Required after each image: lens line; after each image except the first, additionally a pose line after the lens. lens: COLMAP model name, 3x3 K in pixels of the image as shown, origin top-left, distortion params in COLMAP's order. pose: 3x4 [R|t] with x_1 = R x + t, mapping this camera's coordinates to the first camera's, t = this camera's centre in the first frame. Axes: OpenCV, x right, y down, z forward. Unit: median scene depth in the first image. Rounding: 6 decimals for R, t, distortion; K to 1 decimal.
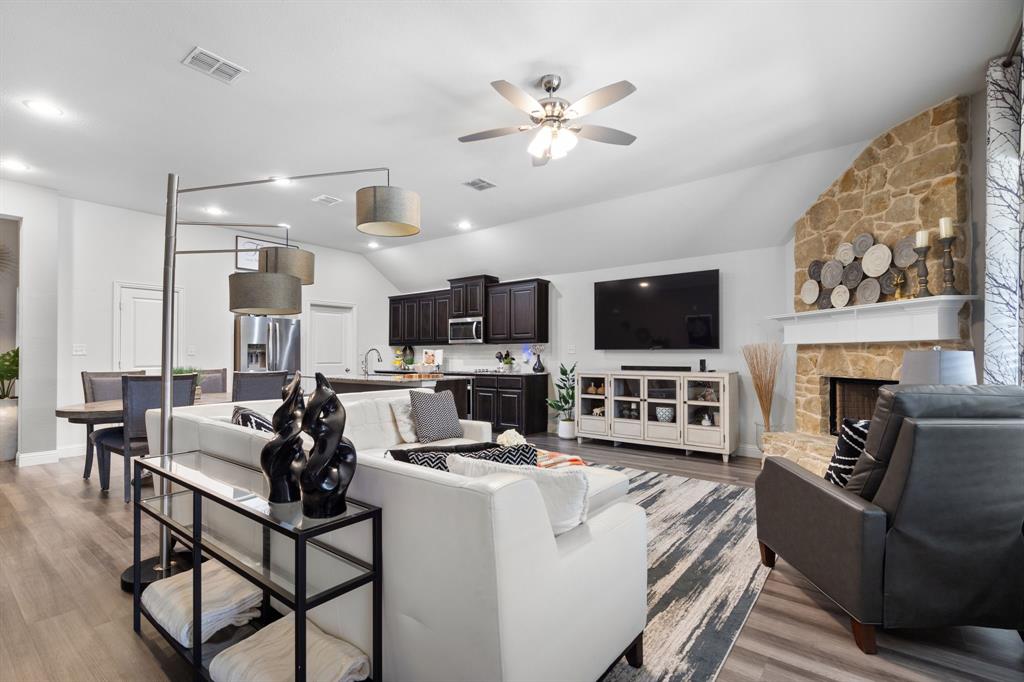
lens RADIAL K [[473.9, 0, 507.4], [0, 473.9, 351.3], [0, 0, 1]] dist [0.000781, 0.000135]
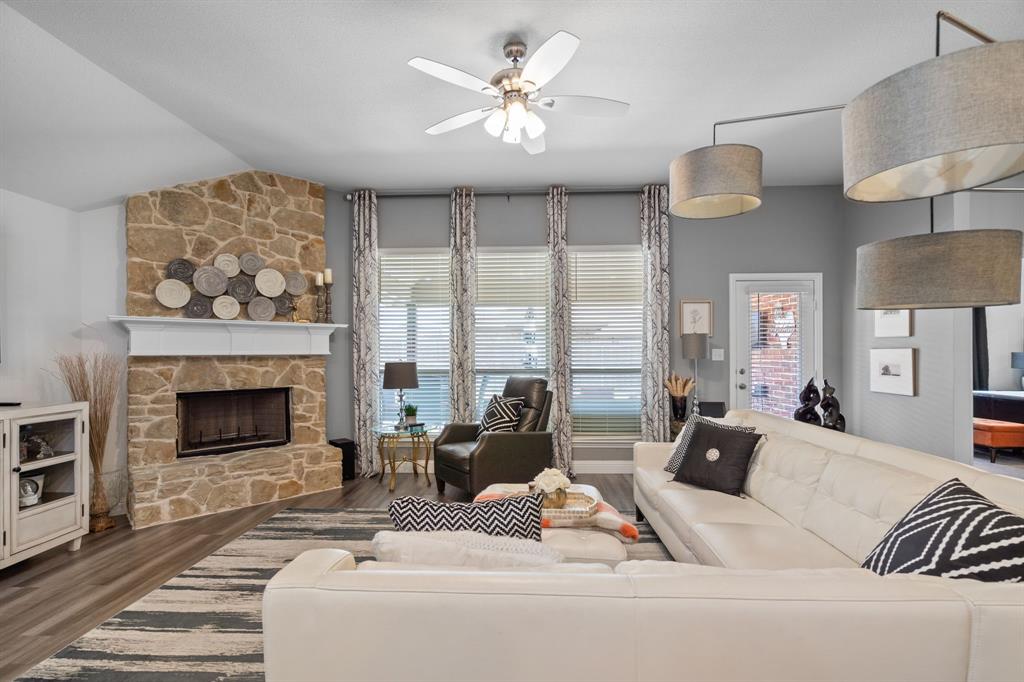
lens RADIAL K [[473.9, 0, 507.4], [0, 473.9, 351.3], [0, 0, 1]] dist [0.000781, 0.000135]
pose [[-0.591279, 0.008579, 0.806421, -0.440543], [0.000668, 0.999948, -0.010148, -0.015294], [-0.806467, -0.005462, -0.591254, 1.147451]]
